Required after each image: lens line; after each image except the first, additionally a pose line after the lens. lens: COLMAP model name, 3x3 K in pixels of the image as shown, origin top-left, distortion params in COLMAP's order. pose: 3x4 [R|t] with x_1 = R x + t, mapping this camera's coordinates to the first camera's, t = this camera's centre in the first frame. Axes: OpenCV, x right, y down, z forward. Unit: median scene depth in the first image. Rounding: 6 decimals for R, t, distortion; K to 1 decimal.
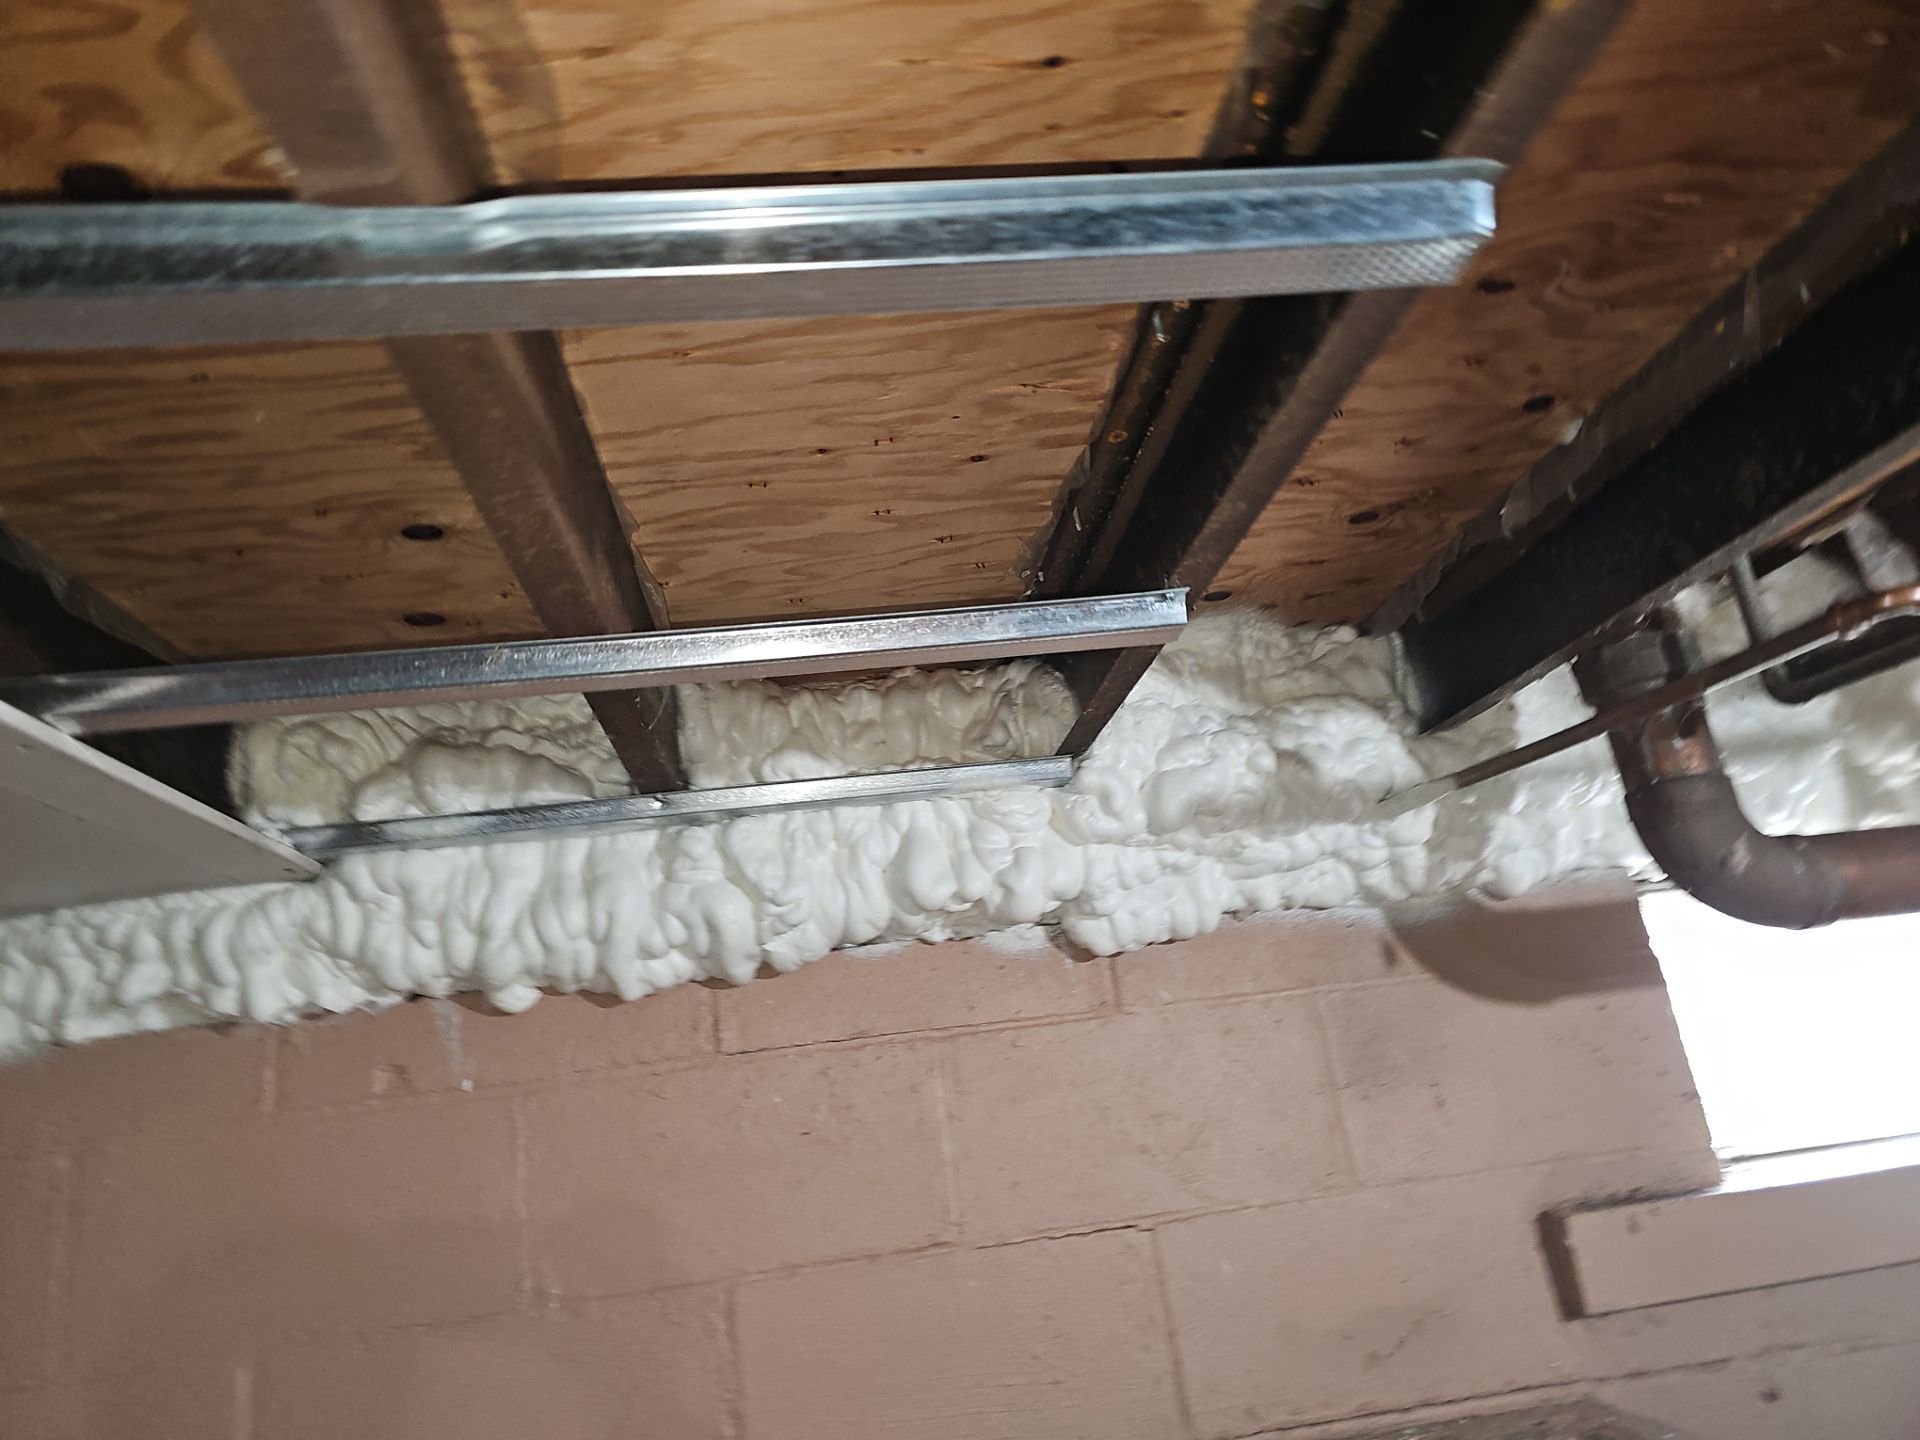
lens RADIAL K [[1266.5, 0, 936.8], [0, 1266.5, 732.7], [0, 0, 1]] dist [0.040934, -0.032791]
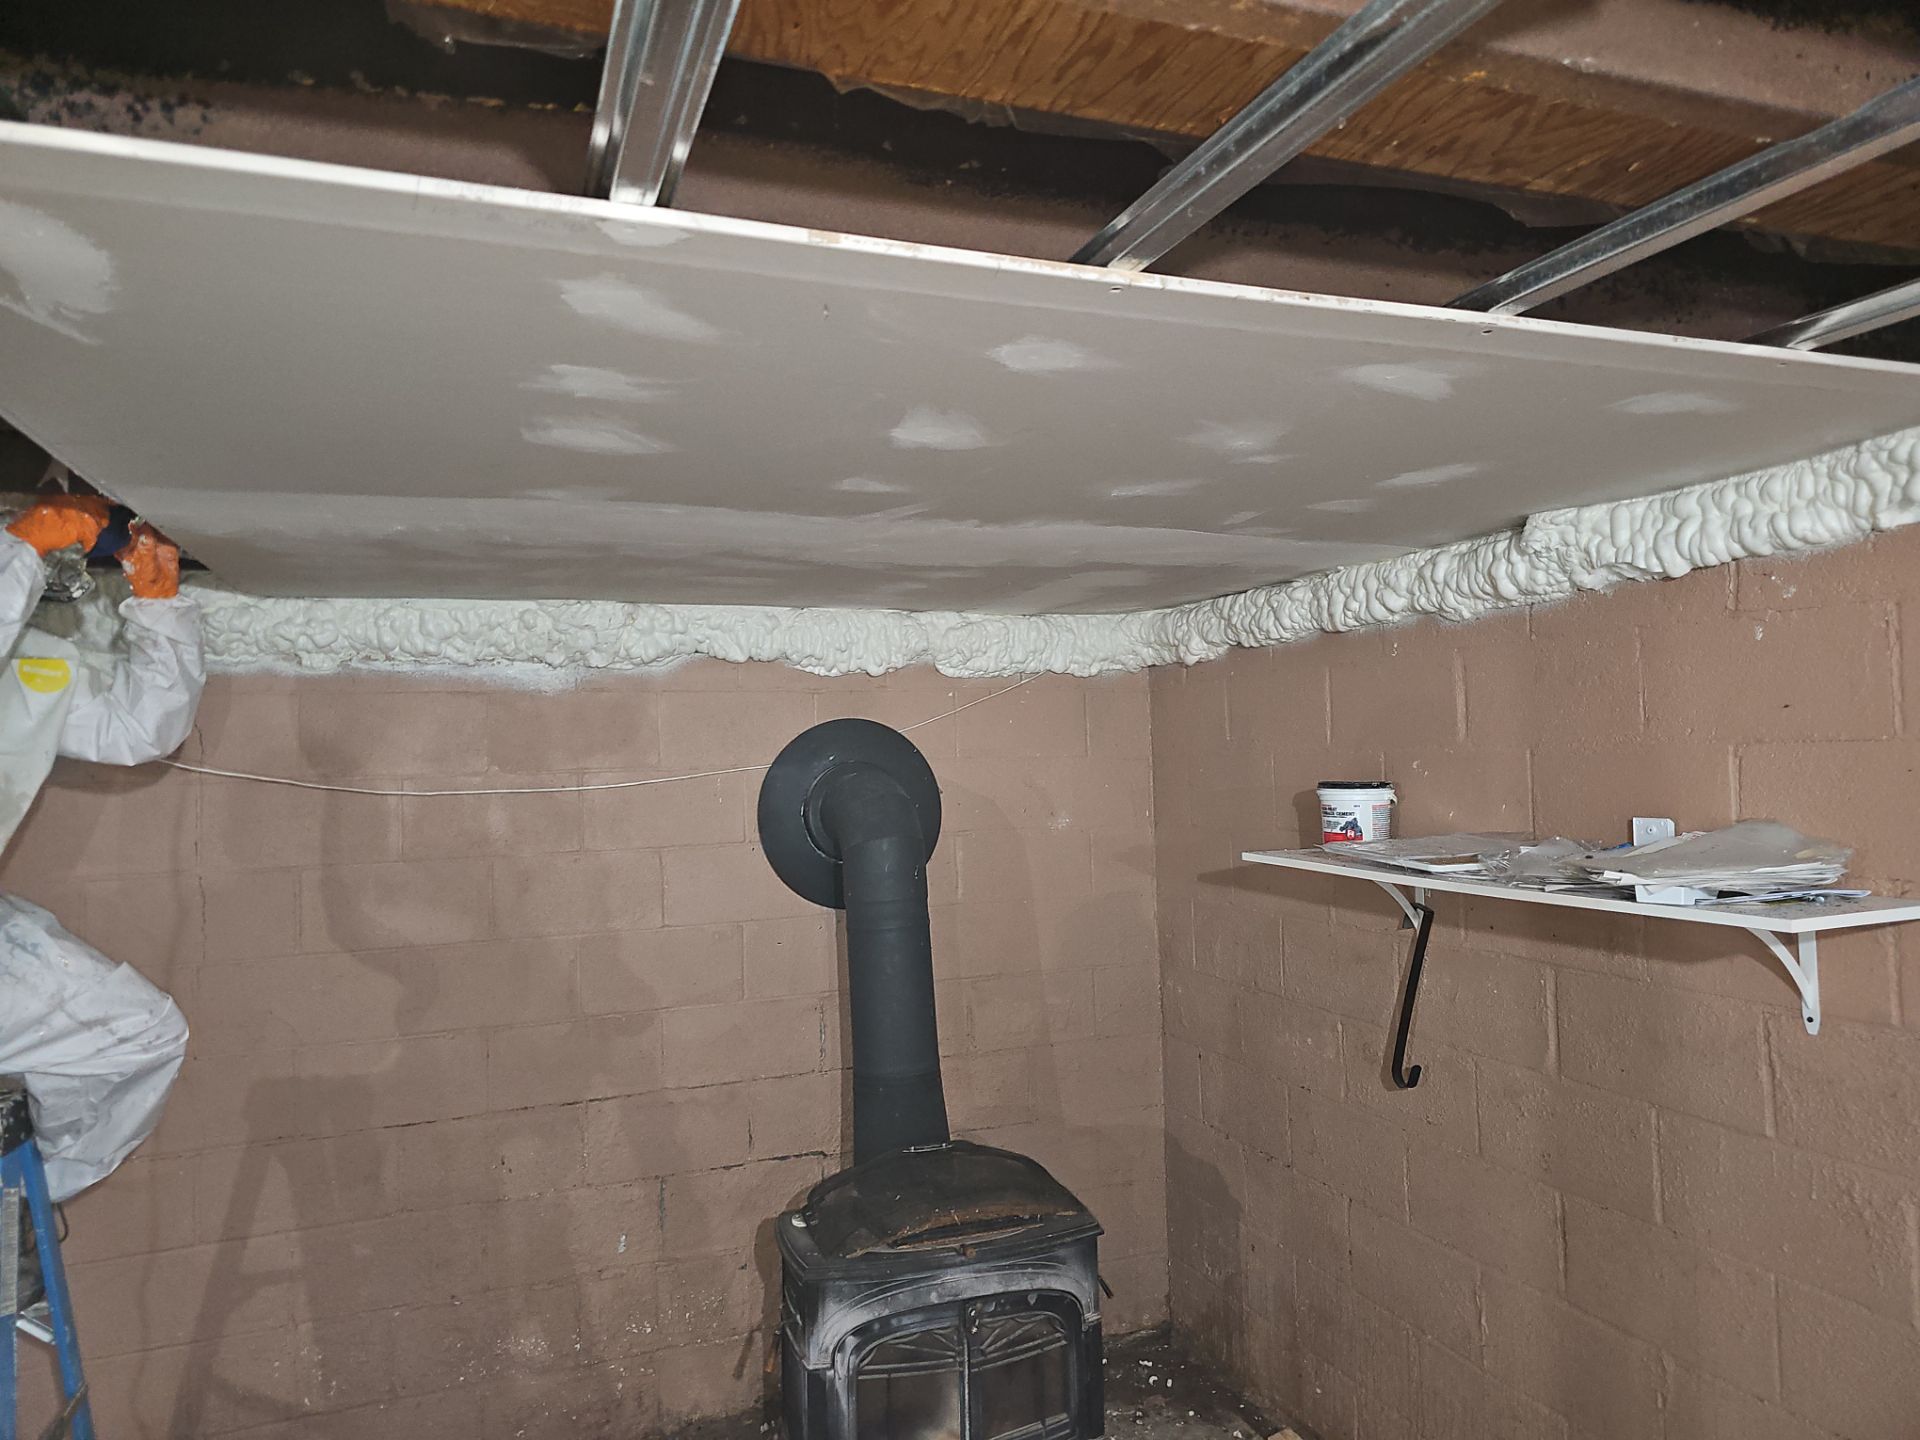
lens RADIAL K [[1266.5, 0, 964.7], [0, 1266.5, 718.9], [0, 0, 1]] dist [0.040934, -0.032791]
pose [[0.266974, 0.088292, -0.959651, 0.471893], [0.269084, 0.949360, 0.162204, -0.074894], [0.925375, -0.301531, 0.229697, -0.385481]]
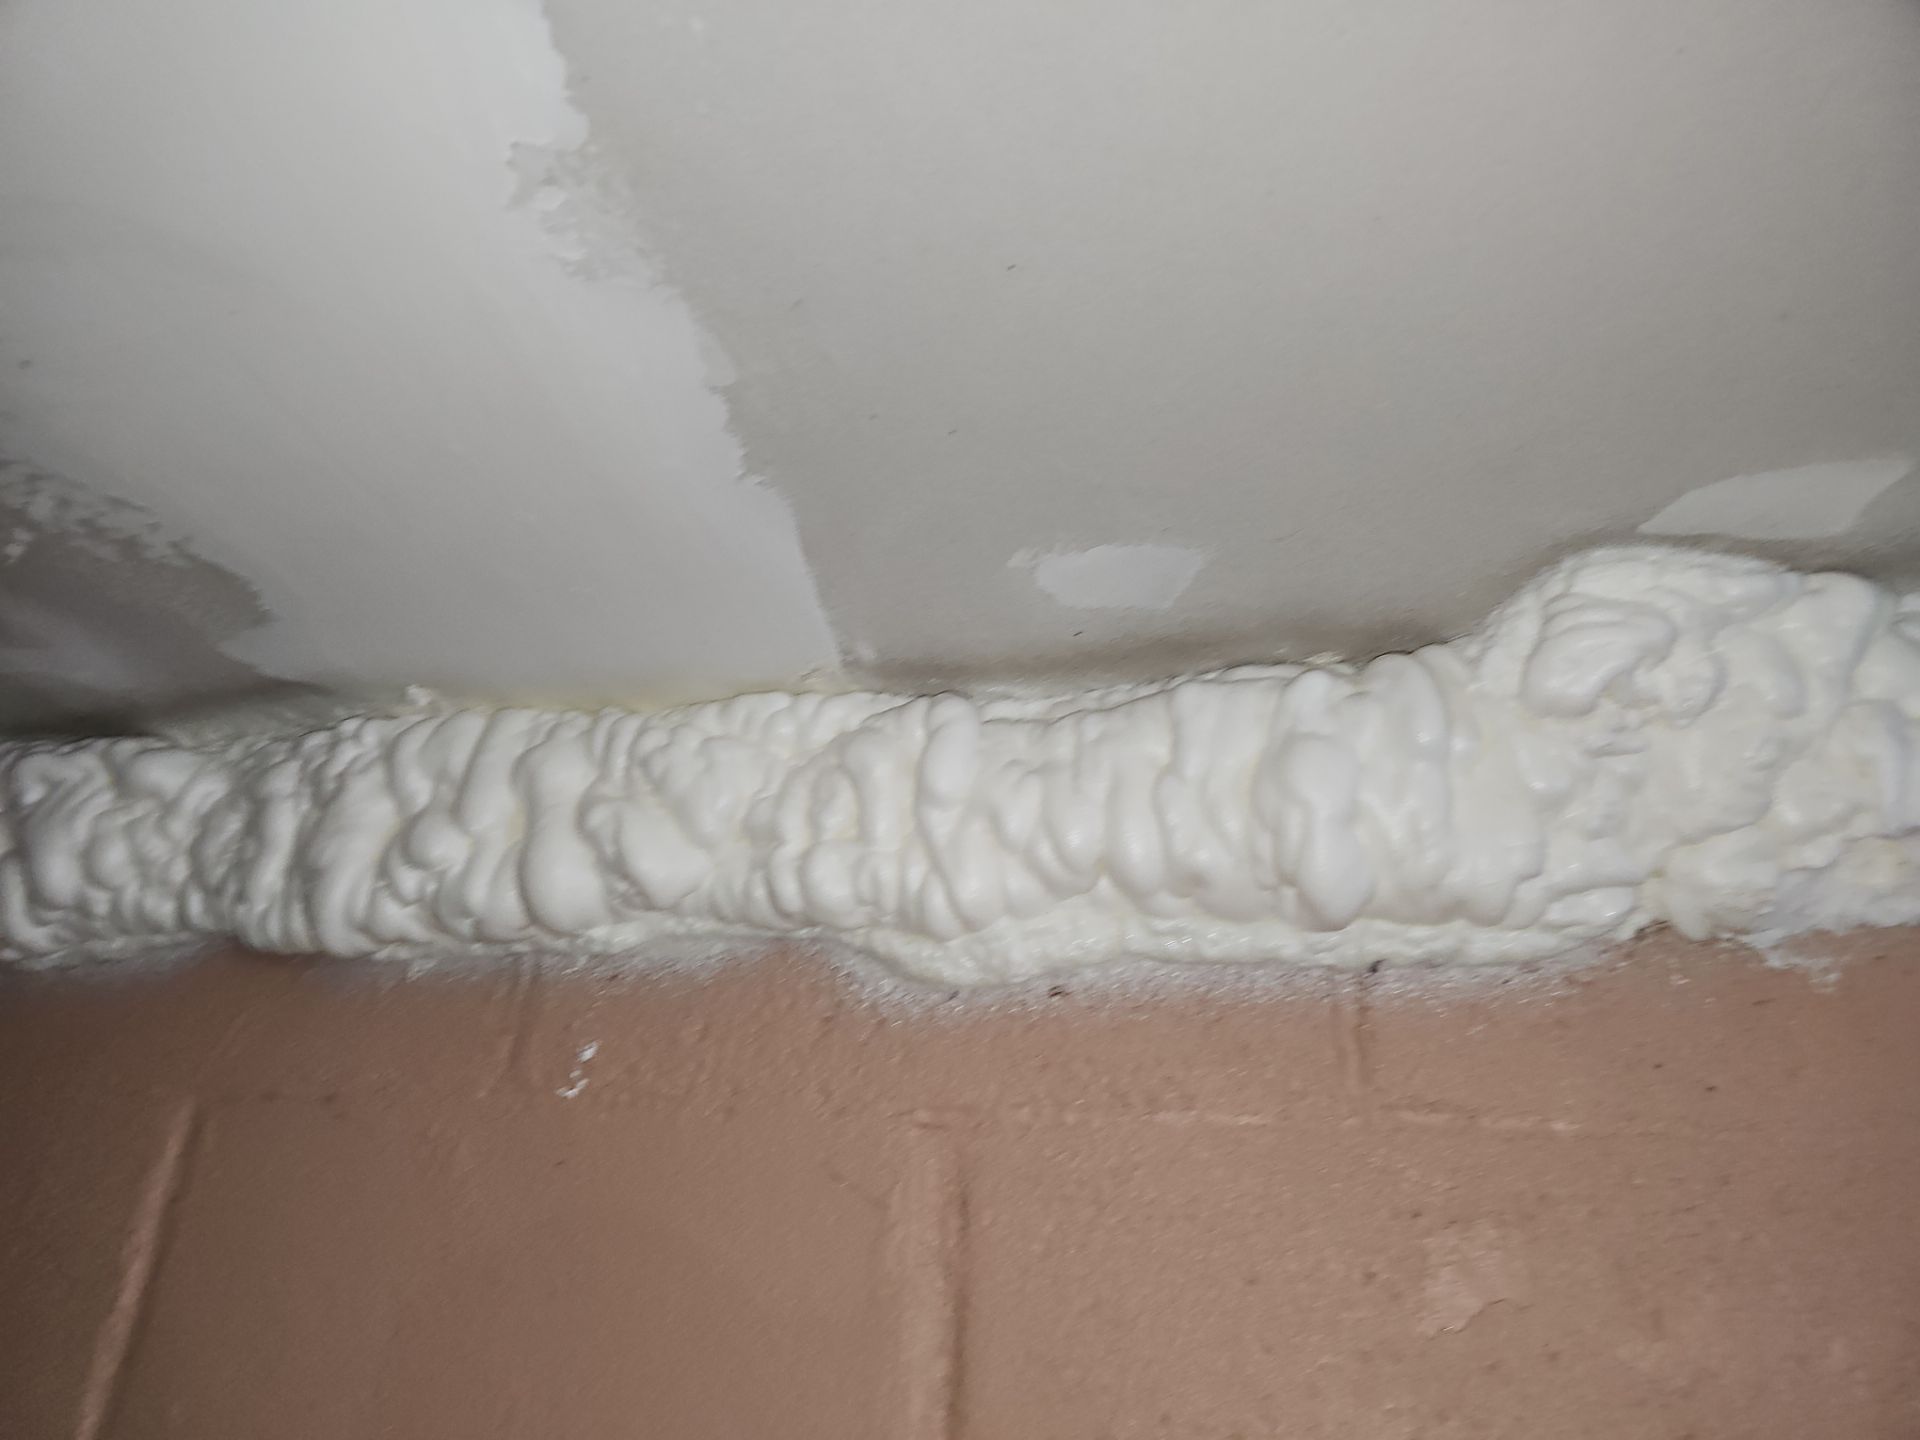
lens RADIAL K [[1266.5, 0, 941.3], [0, 1266.5, 755.5], [0, 0, 1]] dist [0.040934, -0.032791]
pose [[0.922893, 0.030590, -0.383840, -1.129865], [-0.070232, 0.993491, -0.089689, 0.280196], [0.378598, 0.109731, 0.919034, 0.415261]]
